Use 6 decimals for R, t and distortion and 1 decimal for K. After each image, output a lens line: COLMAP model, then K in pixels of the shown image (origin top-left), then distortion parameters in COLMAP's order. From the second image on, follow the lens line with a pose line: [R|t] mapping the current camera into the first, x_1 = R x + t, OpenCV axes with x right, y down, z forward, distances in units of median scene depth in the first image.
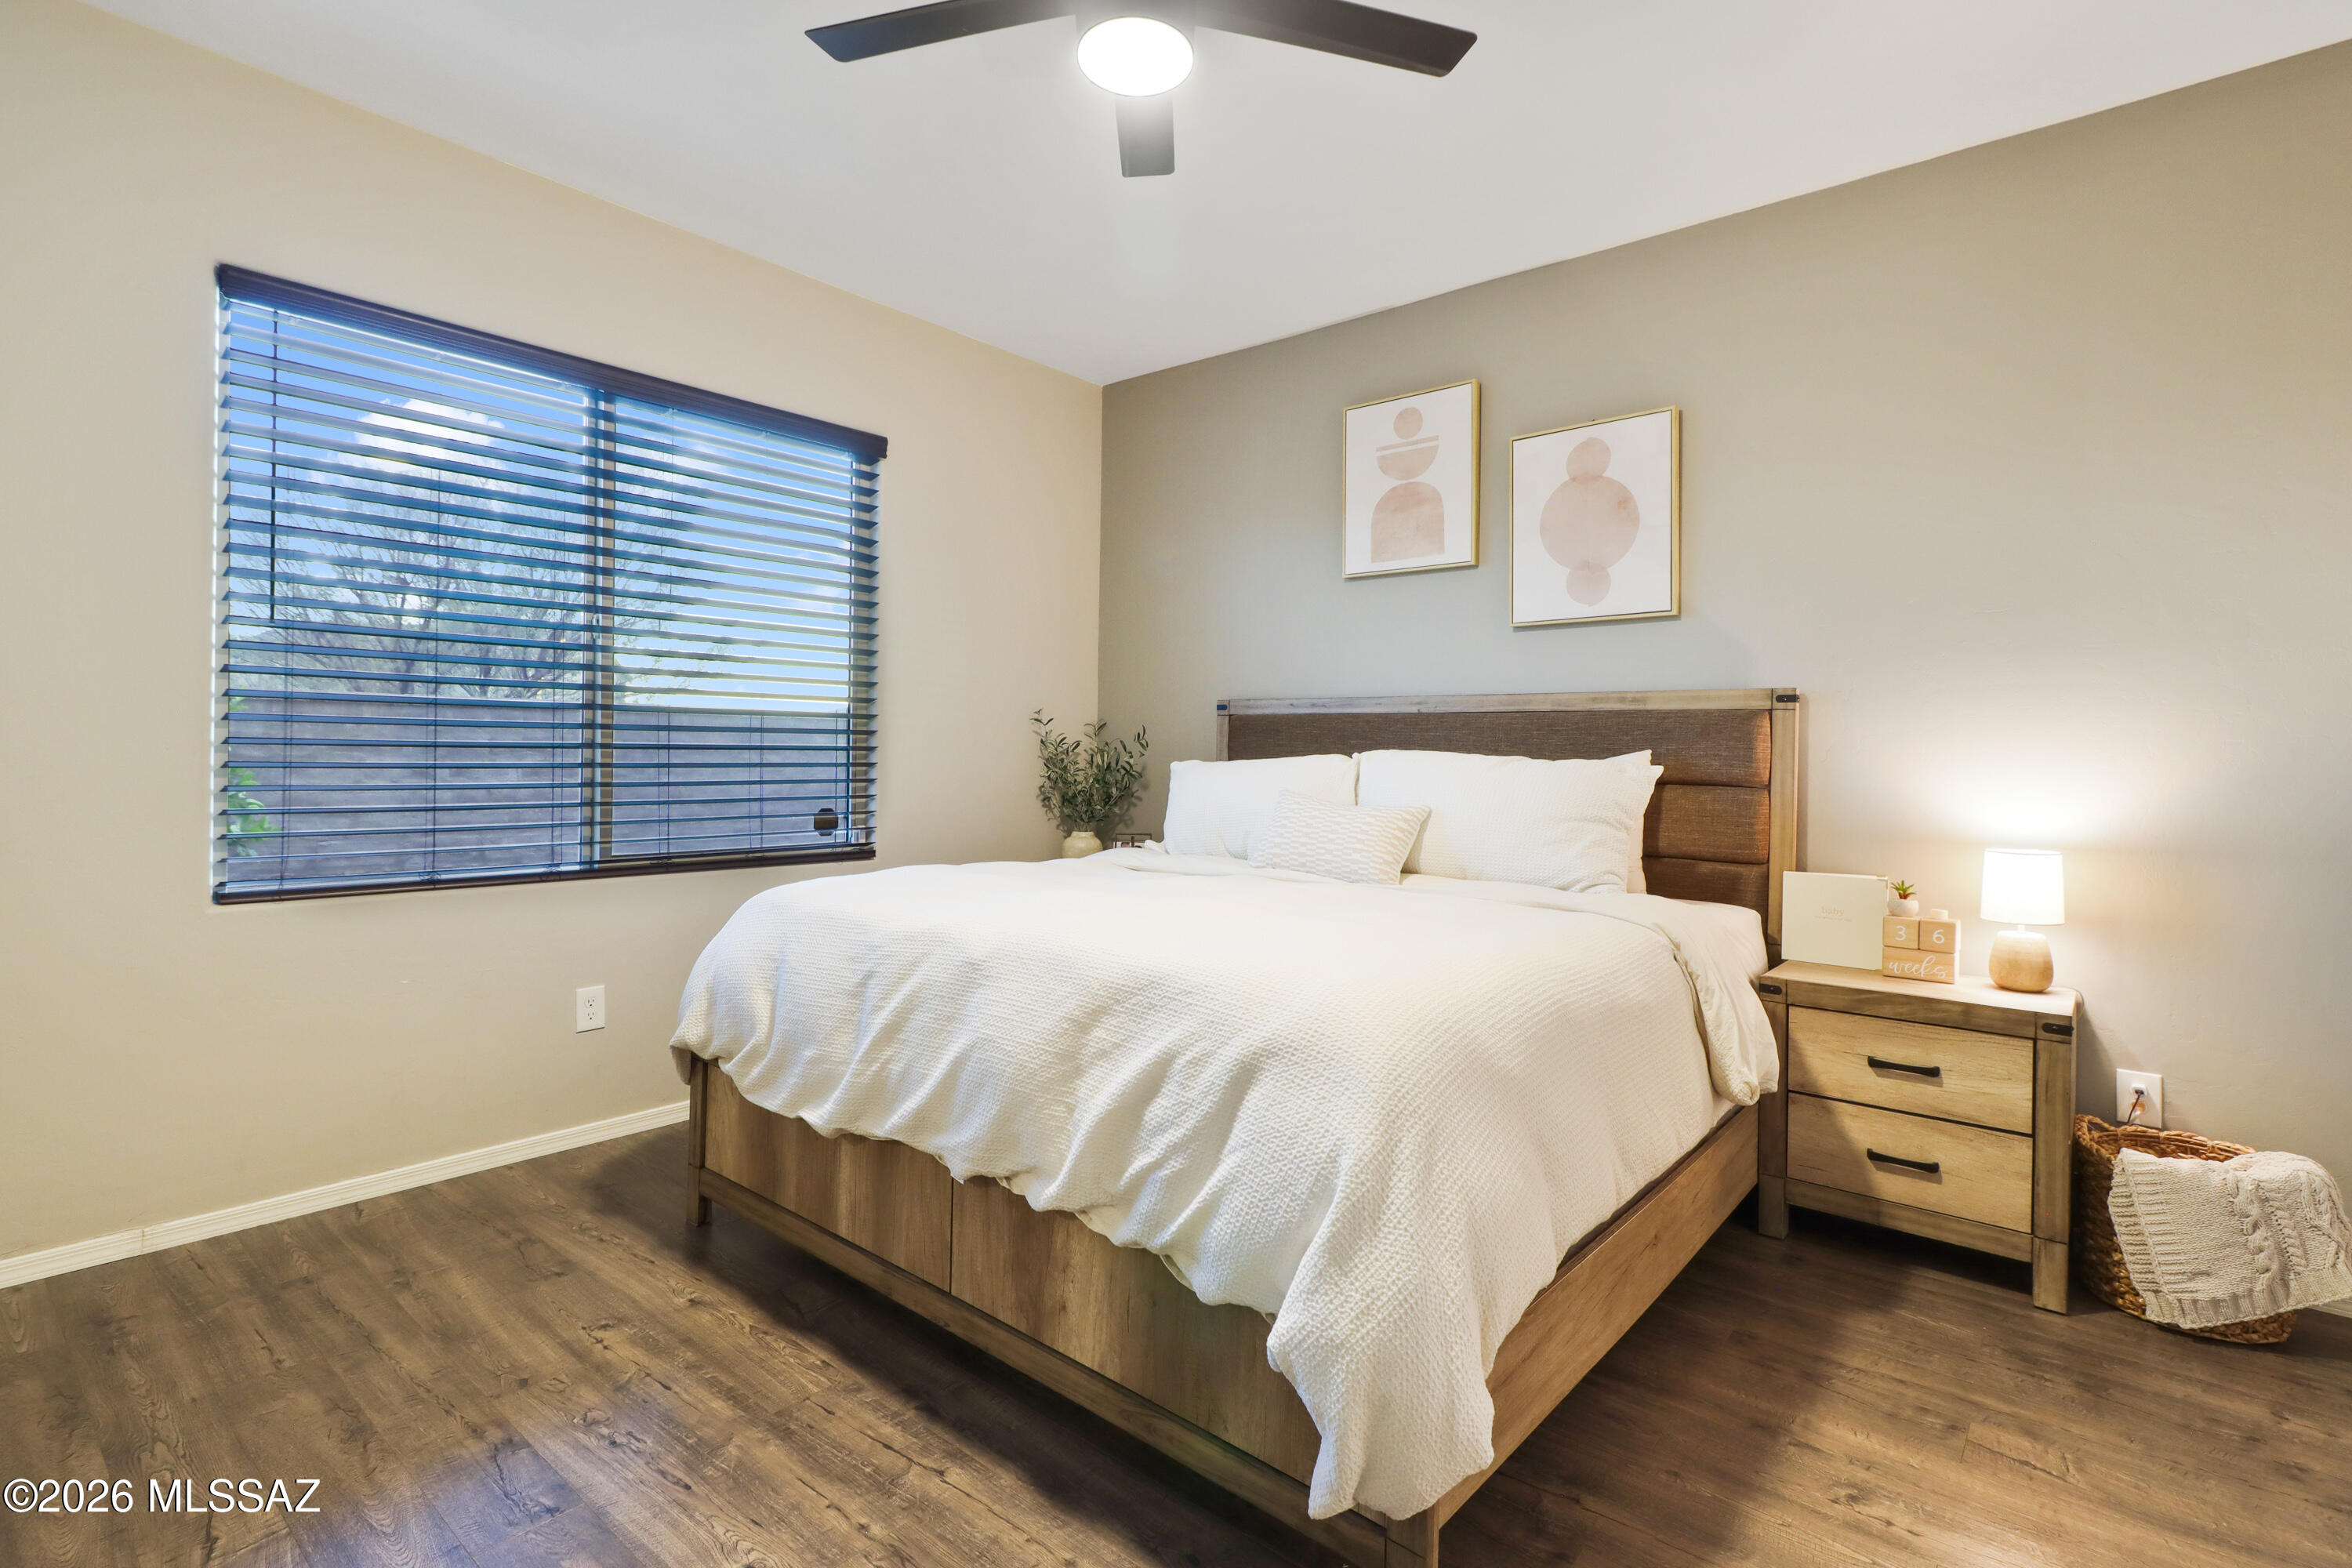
lens RADIAL K [[1102.2, 0, 1162.5], [0, 1102.2, 771.7], [0, 0, 1]] dist [0.000951, -0.001908]
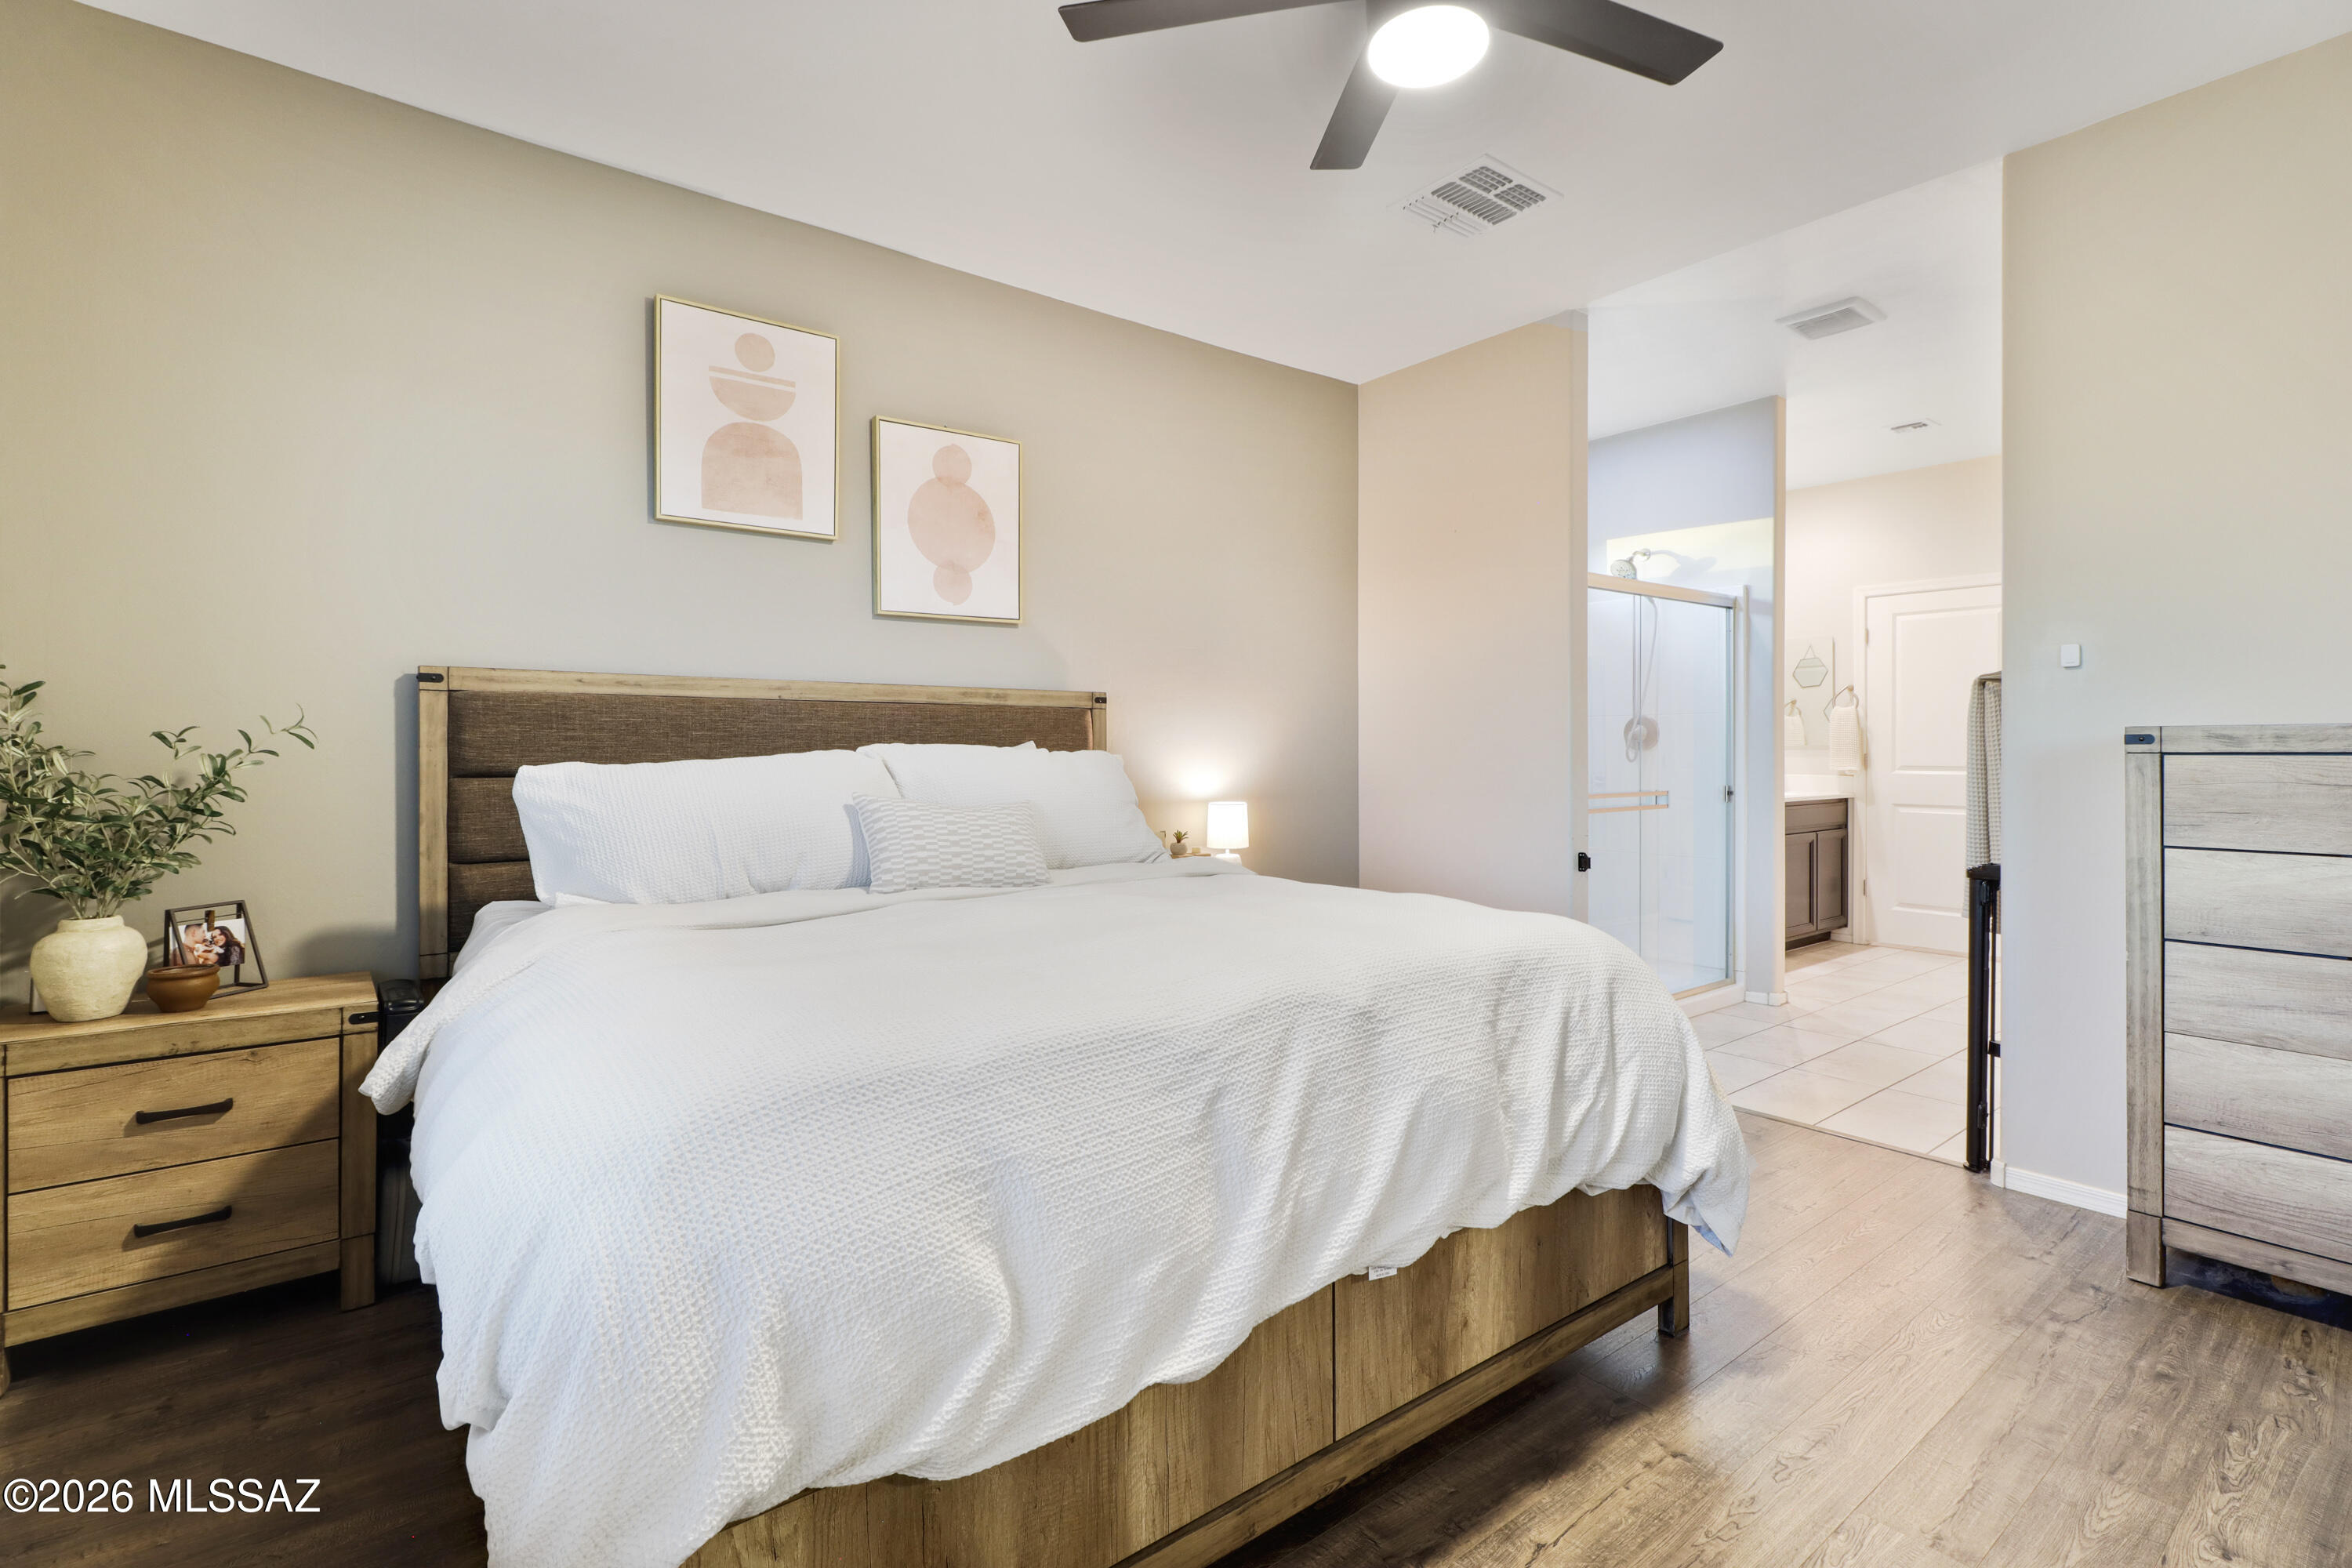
lens RADIAL K [[1102.2, 0, 1161.1], [0, 1102.2, 768.3], [0, 0, 1]] dist [0.000951, -0.001908]
pose [[0.202752, -0.033737, 0.978649, -0.631043], [0.021789, 0.999314, 0.029936, -0.022261], [-0.978988, 0.015254, 0.203348, 0.618715]]
